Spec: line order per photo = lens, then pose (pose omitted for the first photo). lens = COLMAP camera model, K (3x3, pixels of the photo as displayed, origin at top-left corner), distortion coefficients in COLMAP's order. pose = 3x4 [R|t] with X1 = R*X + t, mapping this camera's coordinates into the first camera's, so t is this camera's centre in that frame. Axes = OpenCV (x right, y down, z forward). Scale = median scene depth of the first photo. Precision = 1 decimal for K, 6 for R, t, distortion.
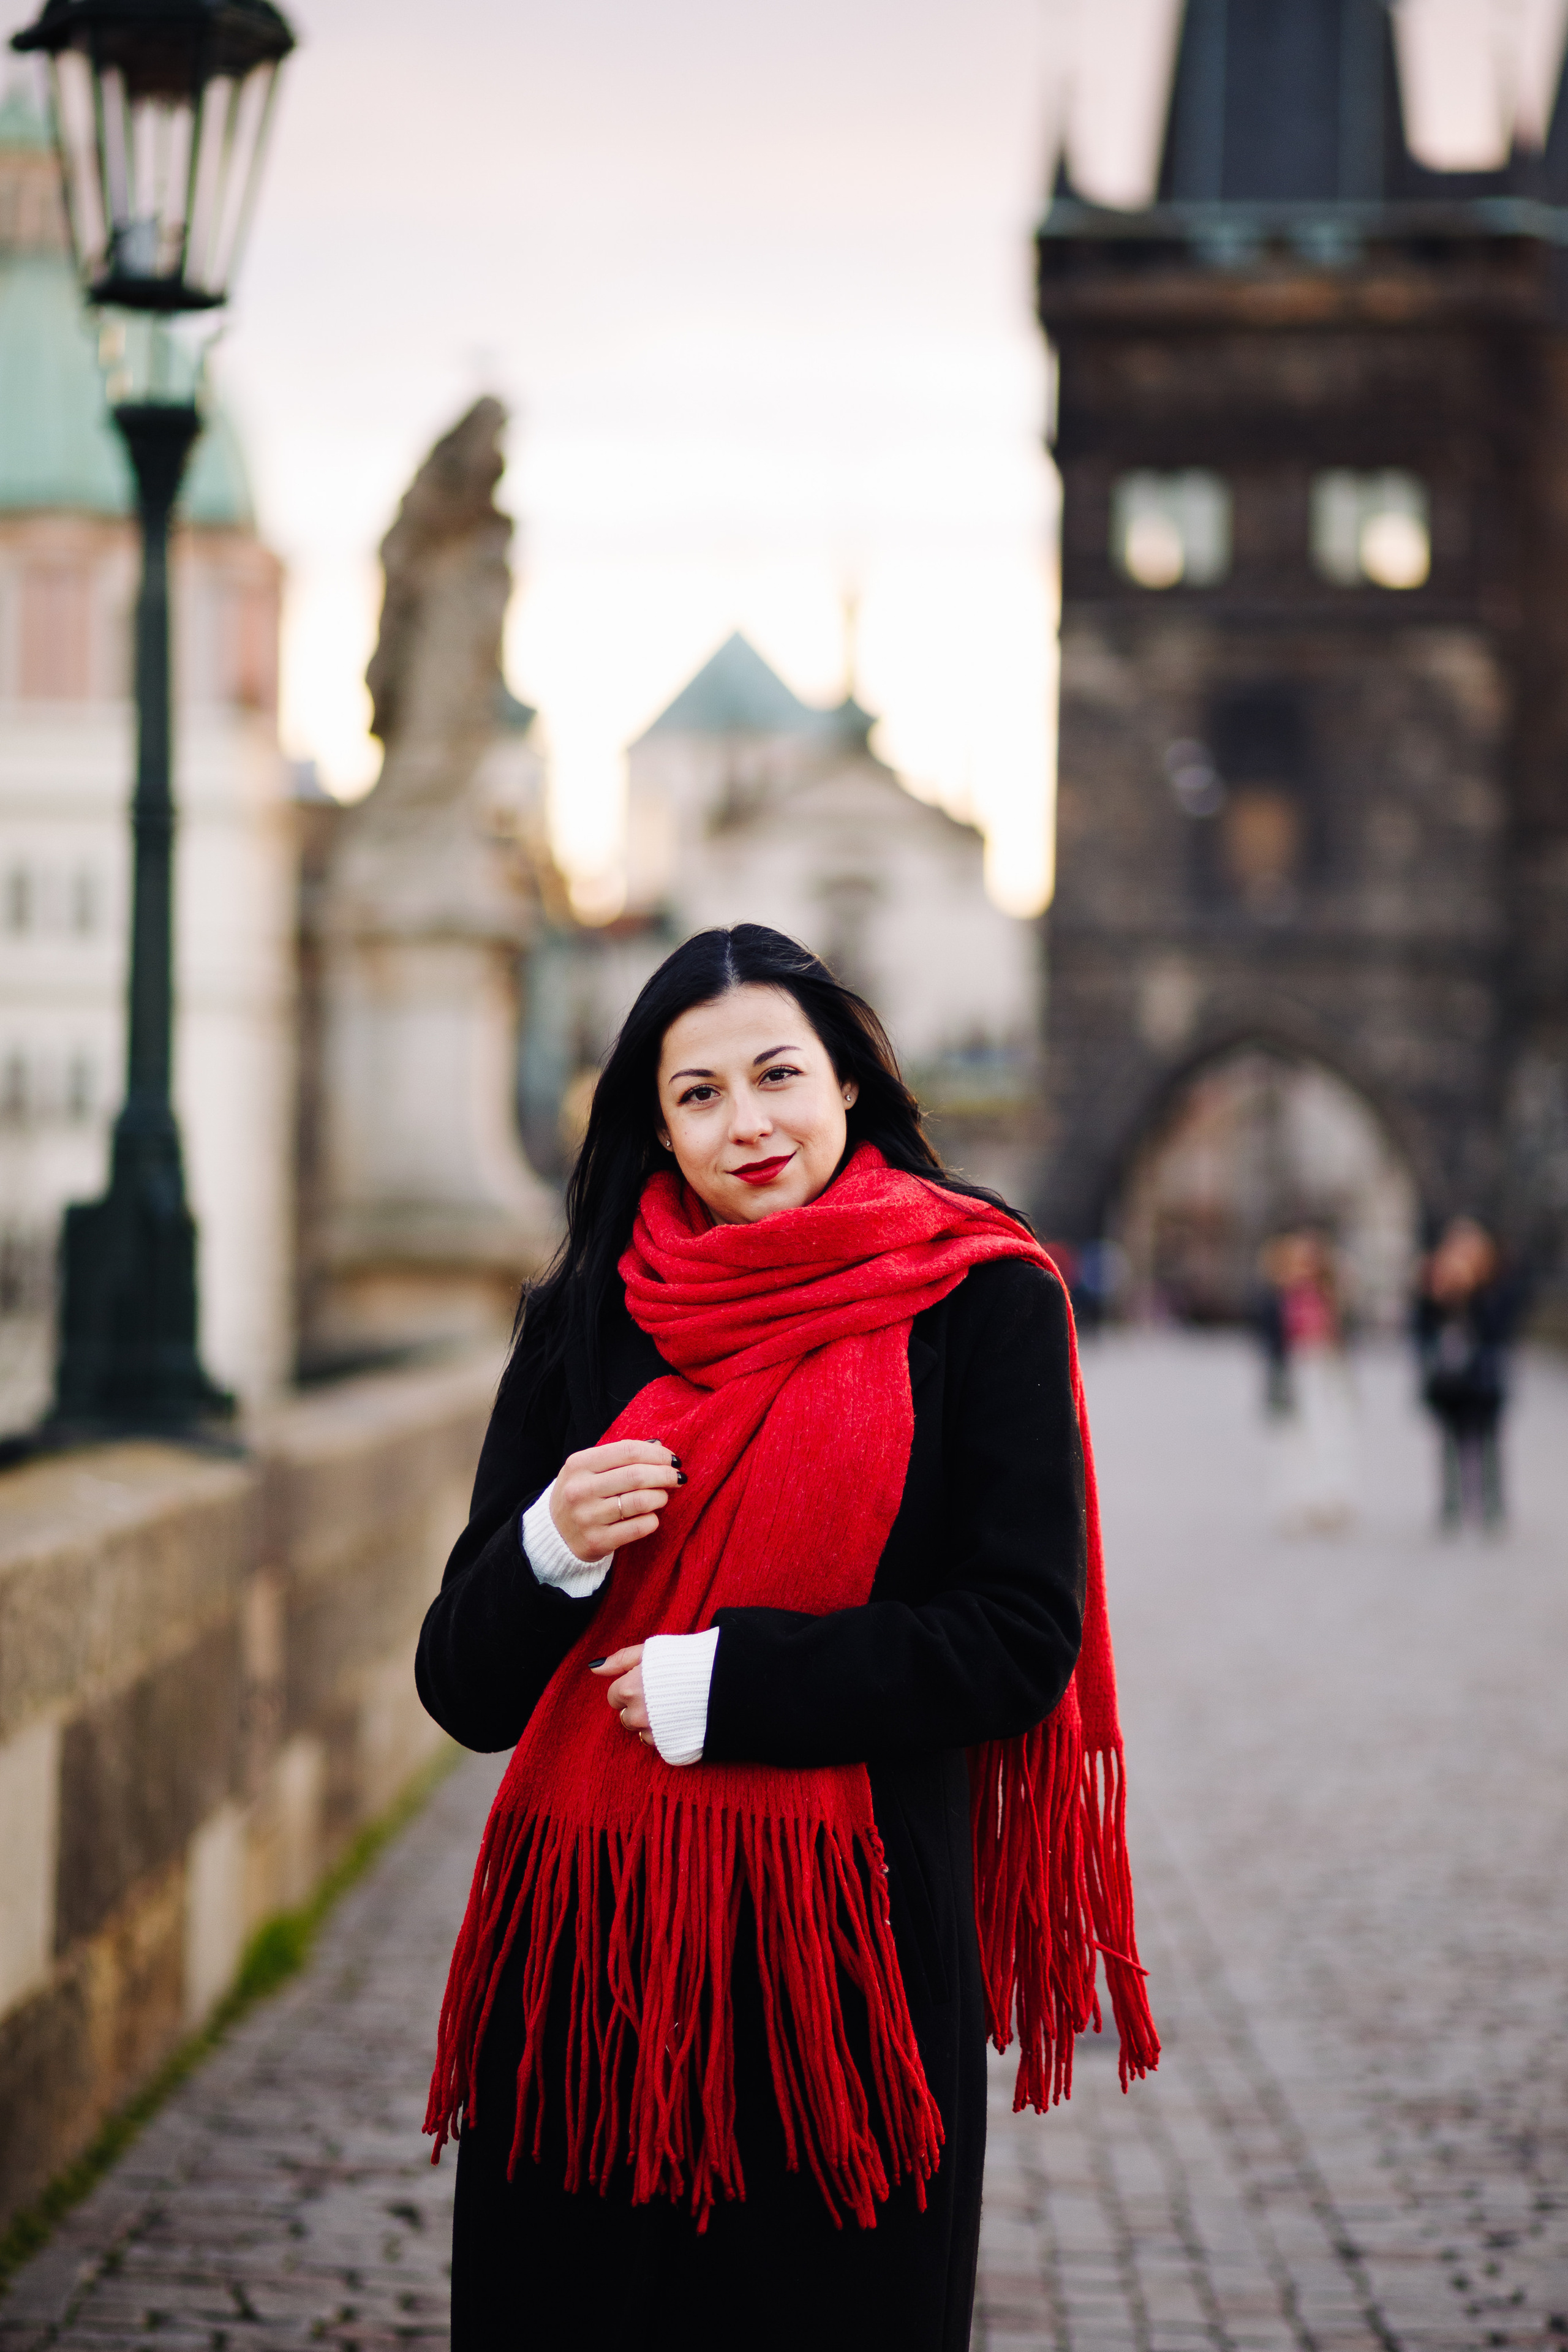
lens RADIAL K [[5884.4, 0, 785.9], [0, 5884.4, 1179.2], [0, 0, 1]] dist [1.067583, -14.081926]
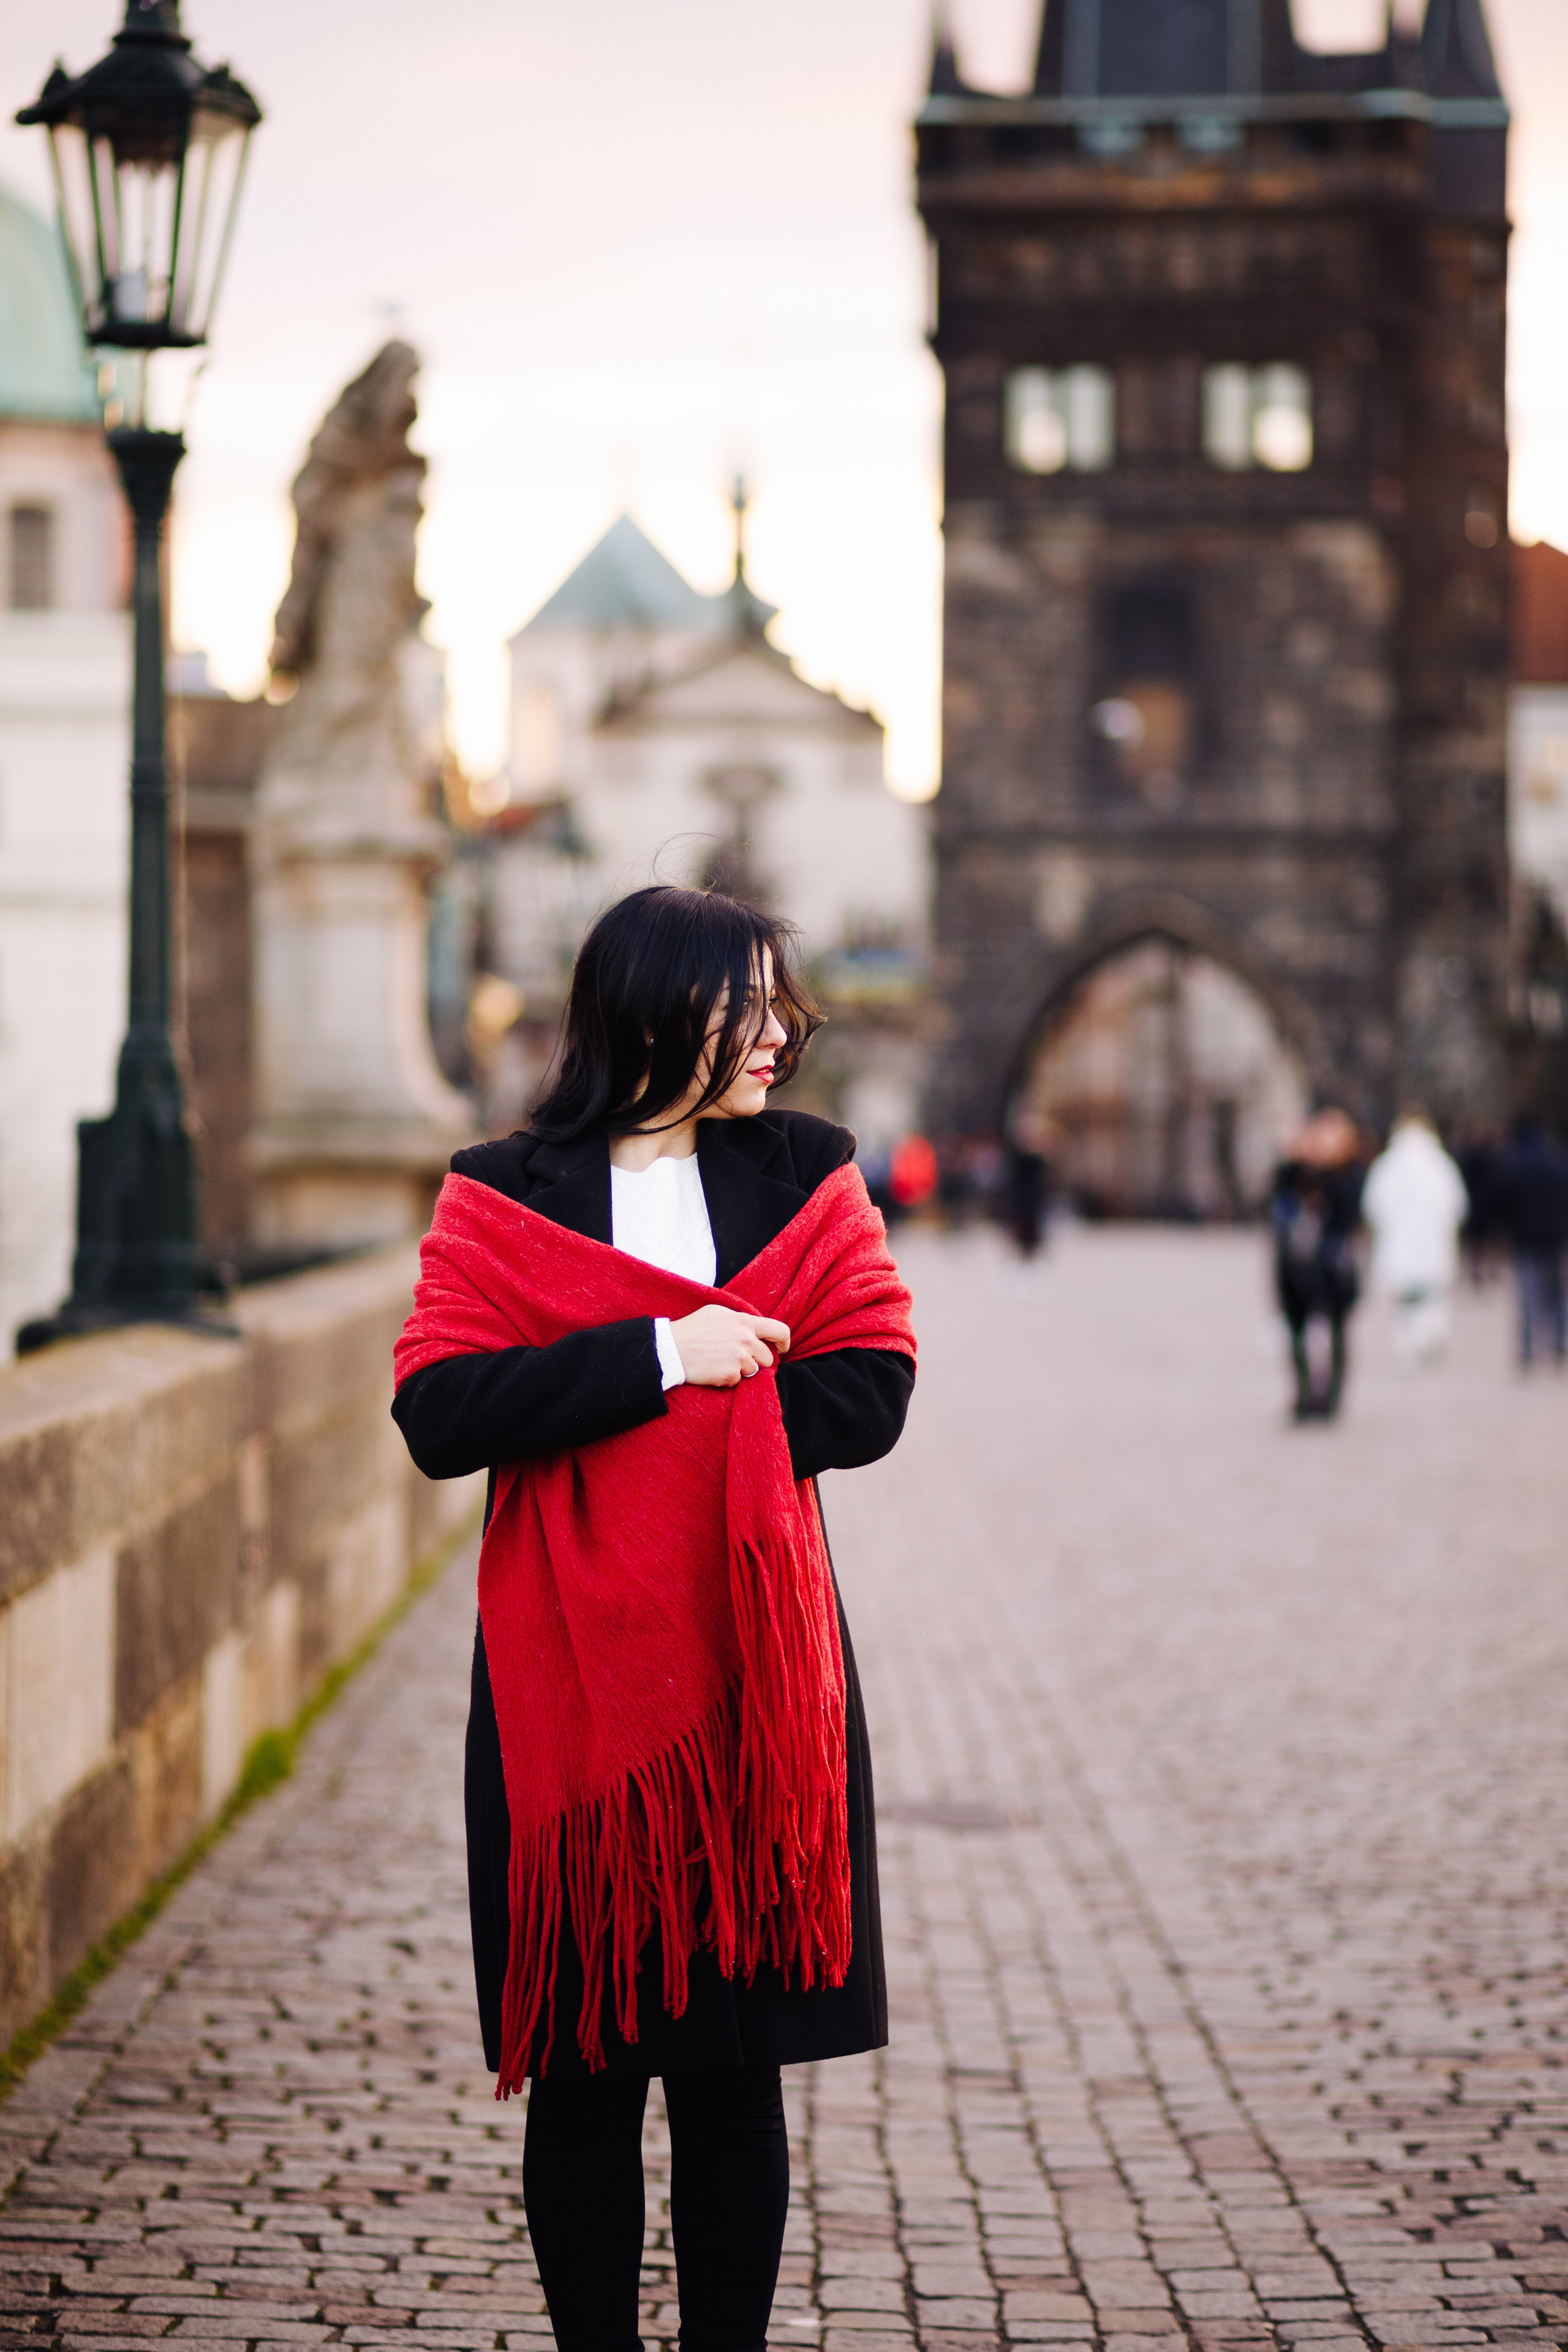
lens RADIAL K [[5884.4, 0, 785.9], [0, 5884.4, 1179.2], [0, 0, 1]] dist [1.067583, -14.081926]
pose [[0.999767, -0.012879, 0.017321, -0.003617], [0.012575, 0.999767, 0.017521, -0.003293], [-0.017542, -0.017299, 0.999696, -0.170883]]
